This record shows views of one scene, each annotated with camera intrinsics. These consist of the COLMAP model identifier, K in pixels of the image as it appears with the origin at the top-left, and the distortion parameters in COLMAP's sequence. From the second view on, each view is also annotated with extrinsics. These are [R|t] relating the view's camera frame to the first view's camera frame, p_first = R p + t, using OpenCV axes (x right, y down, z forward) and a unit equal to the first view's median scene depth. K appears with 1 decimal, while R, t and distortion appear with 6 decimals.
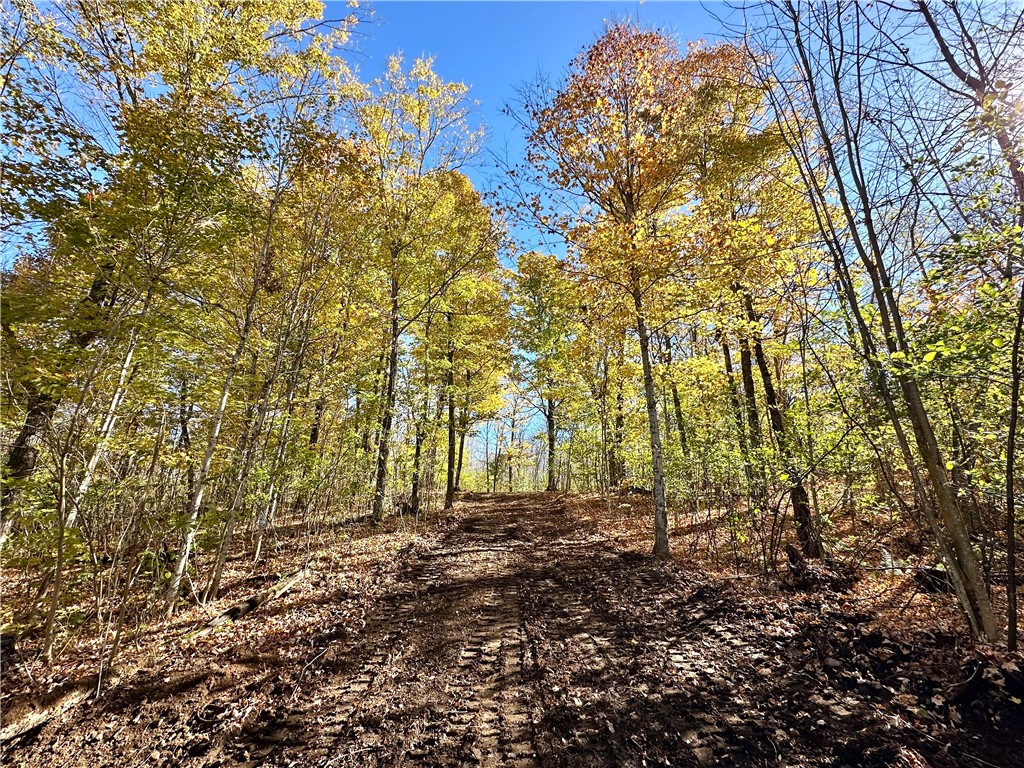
lens RADIAL K [[443.4, 0, 509.2], [0, 443.4, 387.1], [0, 0, 1]] dist [0.000164, 0.000006]
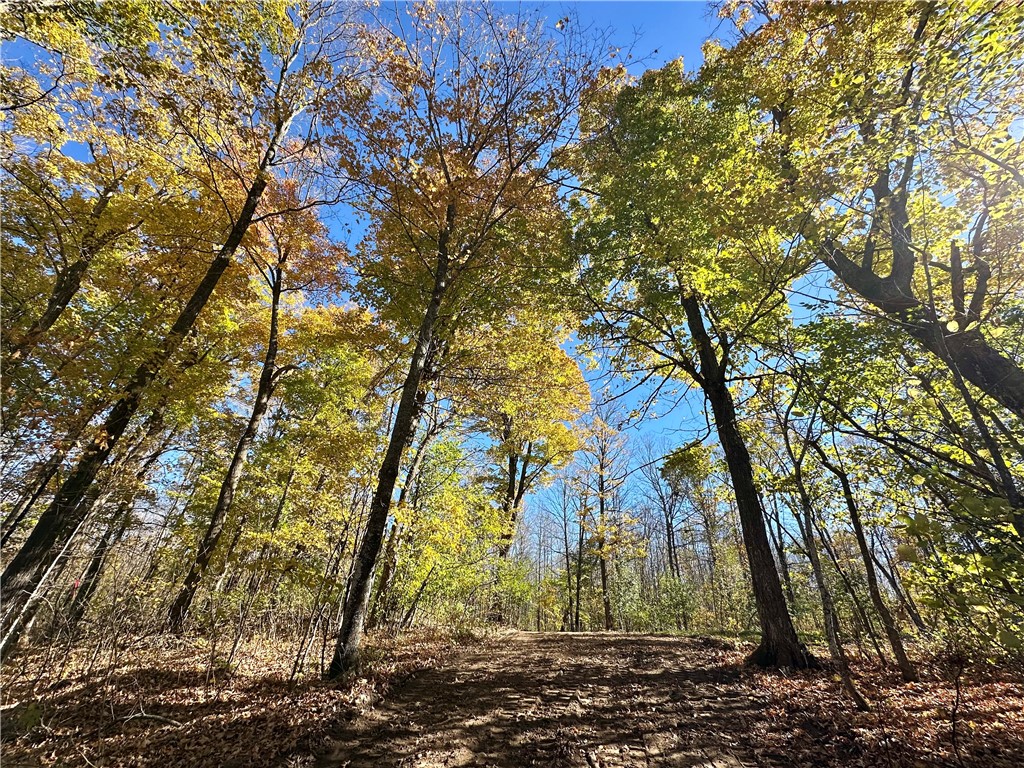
lens RADIAL K [[411.5, 0, 515.5], [0, 411.5, 382.5], [0, 0, 1]] dist [0.000919, 0.000039]
pose [[0.980975, -0.078937, -0.177361, 0.006821], [0.035047, 0.970600, -0.238135, 0.121144], [0.190944, 0.227389, 0.954900, 0.637097]]
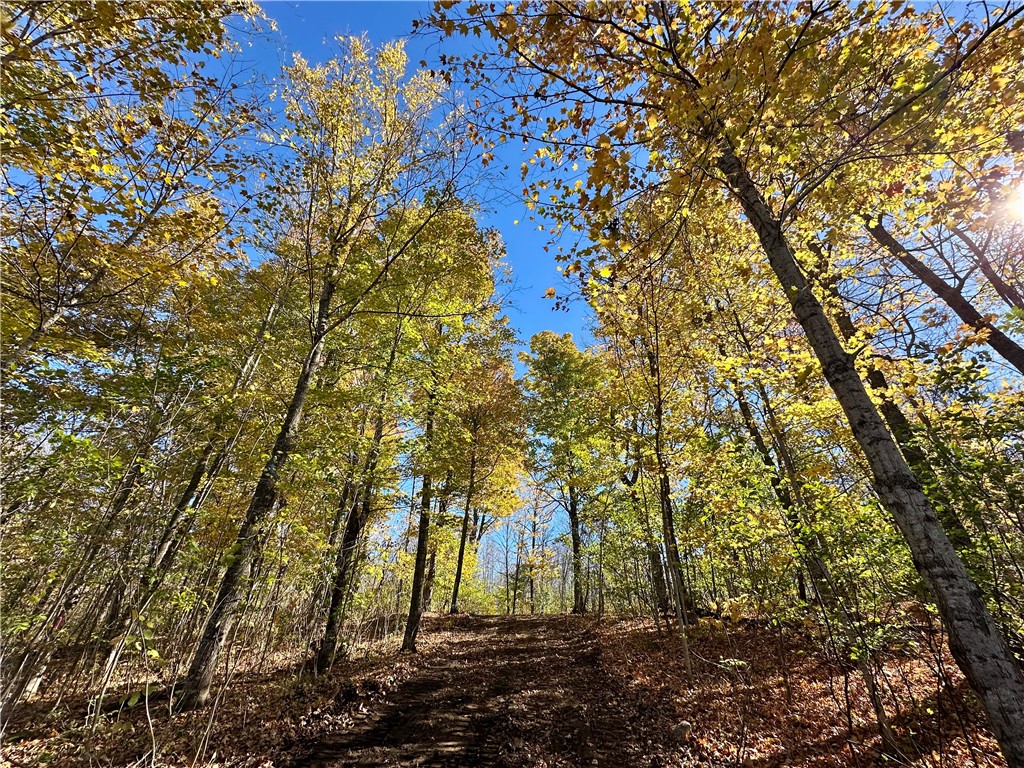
lens RADIAL K [[411.5, 0, 513.0], [0, 411.5, 379.5], [0, 0, 1]] dist [0.000919, 0.000039]
pose [[0.998530, -0.023904, -0.048649, 0.022103], [0.009660, 0.961616, -0.274229, 0.035699], [0.053337, 0.273356, 0.960433, 0.177077]]
